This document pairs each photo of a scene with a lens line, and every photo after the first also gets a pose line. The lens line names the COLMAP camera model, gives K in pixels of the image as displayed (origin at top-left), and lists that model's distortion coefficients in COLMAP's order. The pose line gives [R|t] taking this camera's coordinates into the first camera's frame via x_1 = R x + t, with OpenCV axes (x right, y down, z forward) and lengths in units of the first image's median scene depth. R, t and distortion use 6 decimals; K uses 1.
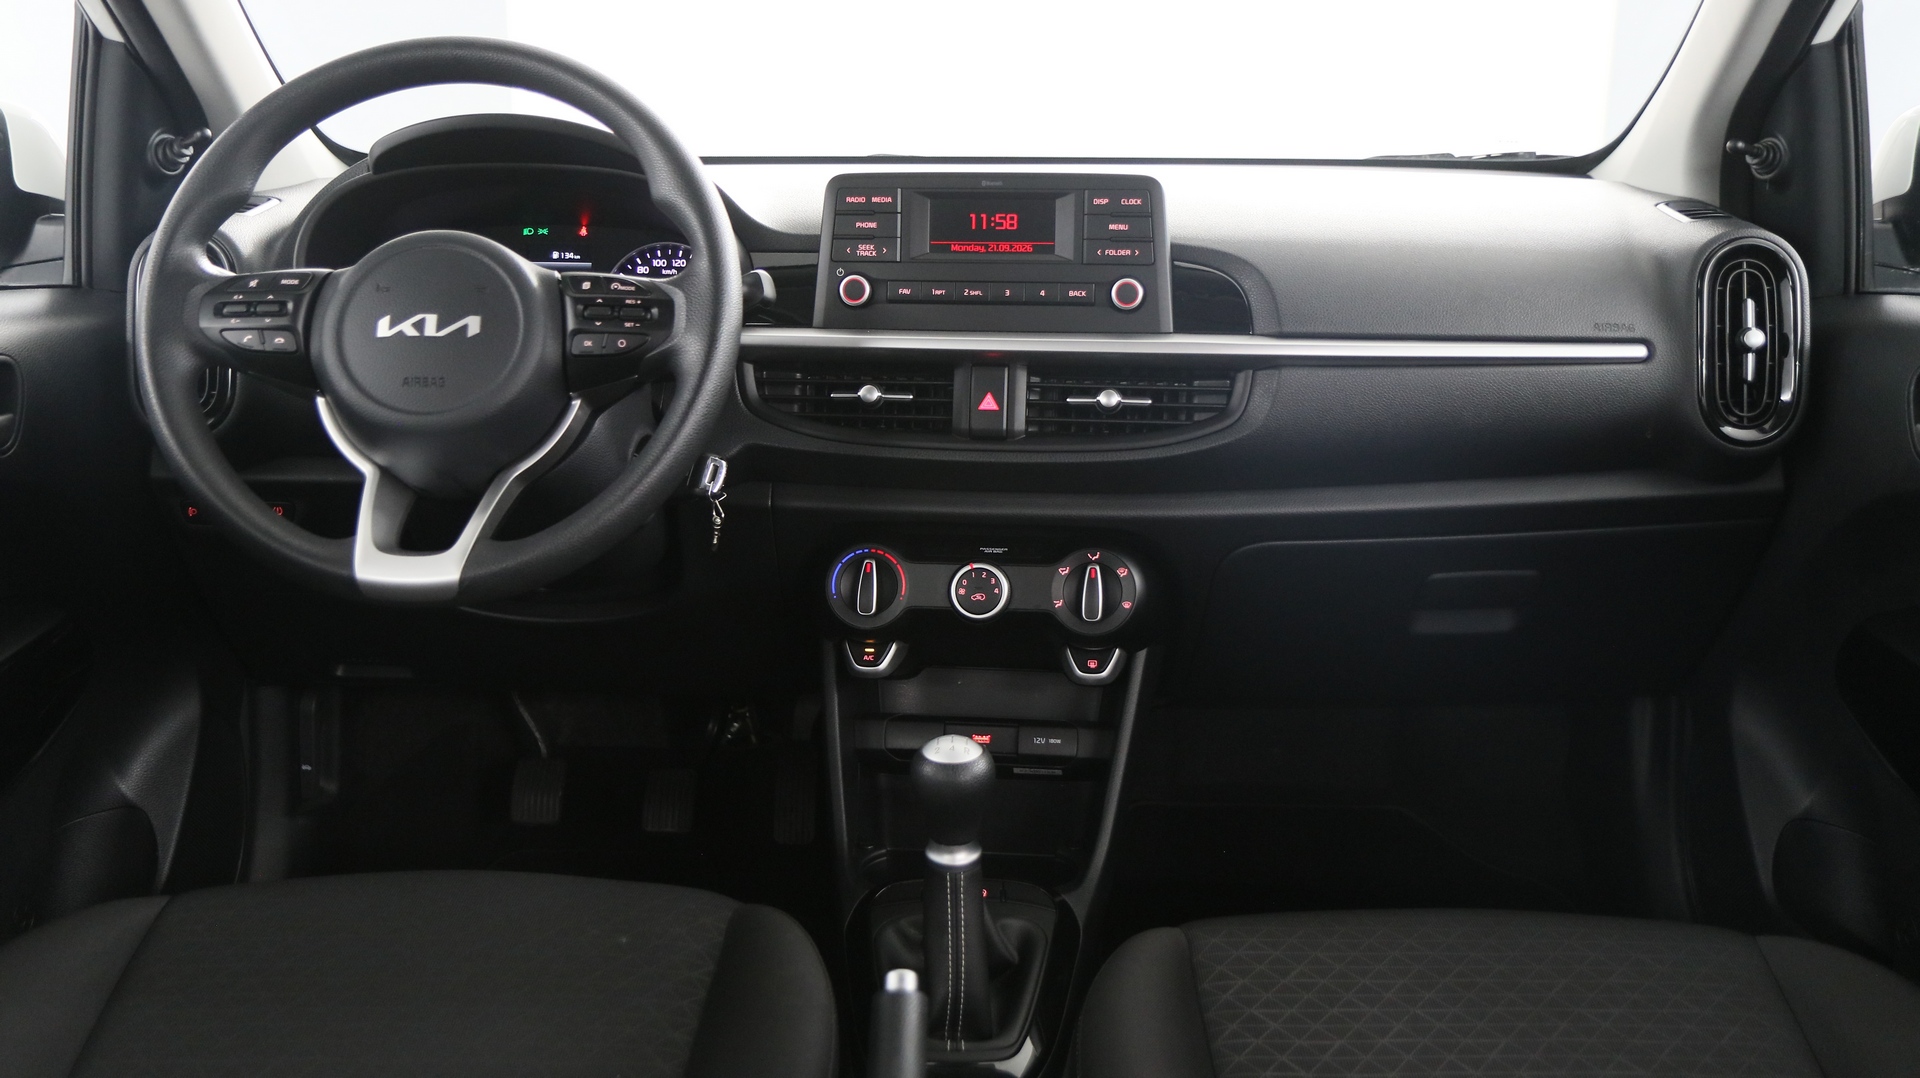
lens RADIAL K [[1708.2, 0, 951.9], [0, 1708.2, 547.8], [0, 0, 1]] dist [-0.008285, 0.014525]
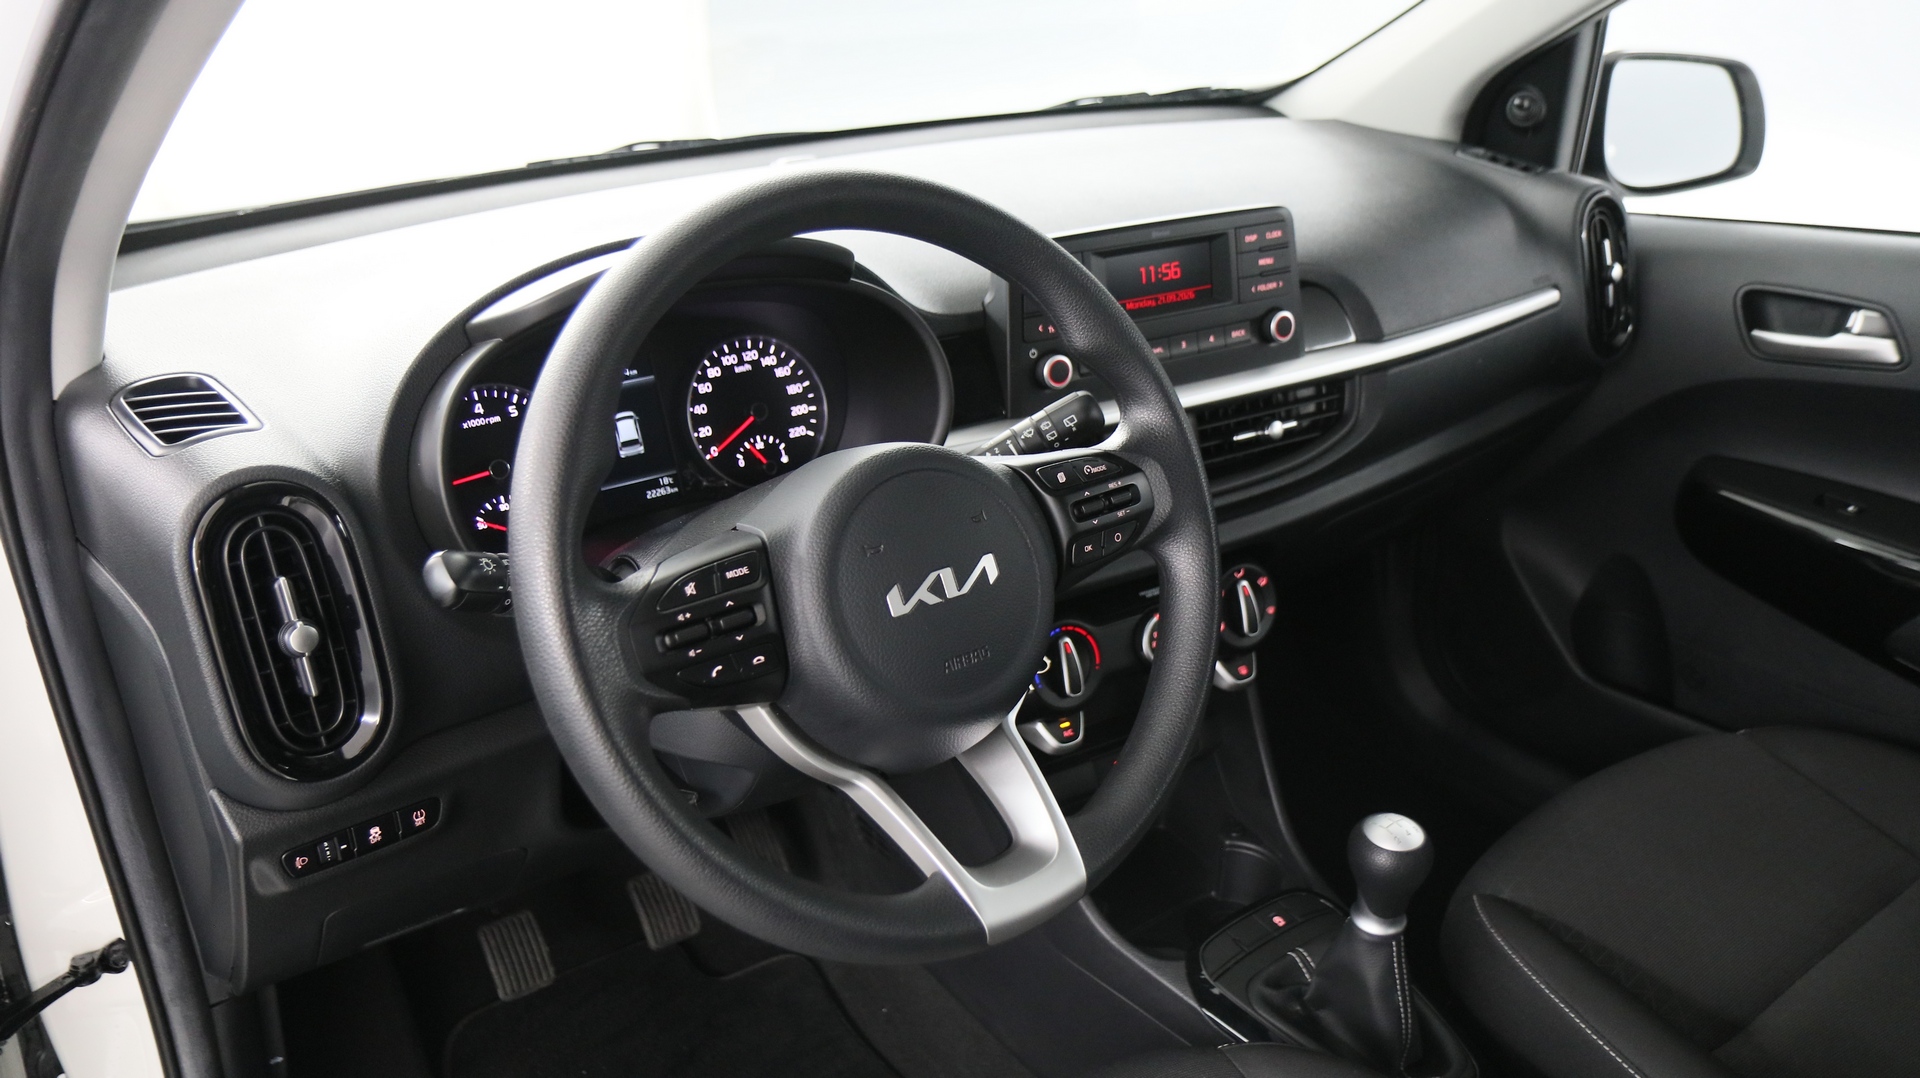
lens RADIAL K [[1437.5, 0, 966.0], [0, 1437.5, 554.9], [0, 0, 1]] dist [-0.027338, 0.018009]
pose [[0.791192, -0.267311, 0.550054, -0.545932], [0.164830, 0.959340, 0.229124, -0.242403], [-0.588936, -0.090616, 0.803083, 0.408837]]
